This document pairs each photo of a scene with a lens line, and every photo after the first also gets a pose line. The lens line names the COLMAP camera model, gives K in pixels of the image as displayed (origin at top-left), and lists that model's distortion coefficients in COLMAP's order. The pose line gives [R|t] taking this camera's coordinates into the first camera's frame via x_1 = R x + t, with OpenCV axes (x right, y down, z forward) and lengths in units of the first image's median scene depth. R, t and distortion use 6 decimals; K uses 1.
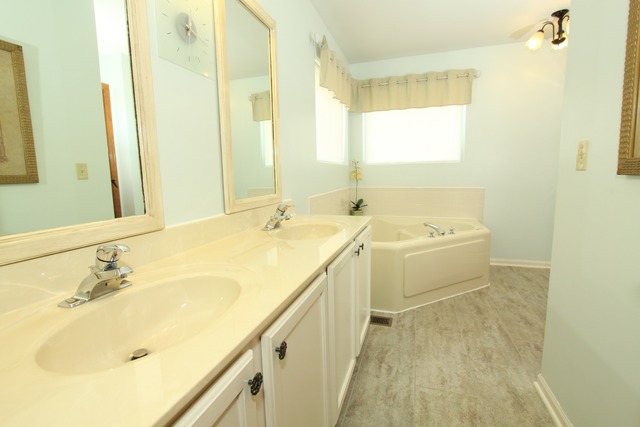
lens RADIAL K [[294.3, 0, 322.5], [0, 294.3, 214.0], [0, 0, 1]] dist [-0.016792, 0.003247]
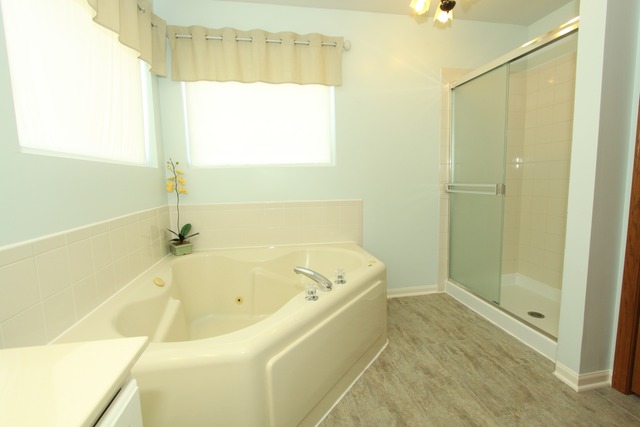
lens RADIAL K [[294.3, 0, 323.5], [0, 294.3, 212.1], [0, 0, 1]] dist [-0.016792, 0.003247]
pose [[0.883846, -0.050202, 0.465076, 0.110530], [0.067965, 0.997456, -0.021494, -0.049264], [-0.462814, 0.050607, 0.885010, 0.376651]]
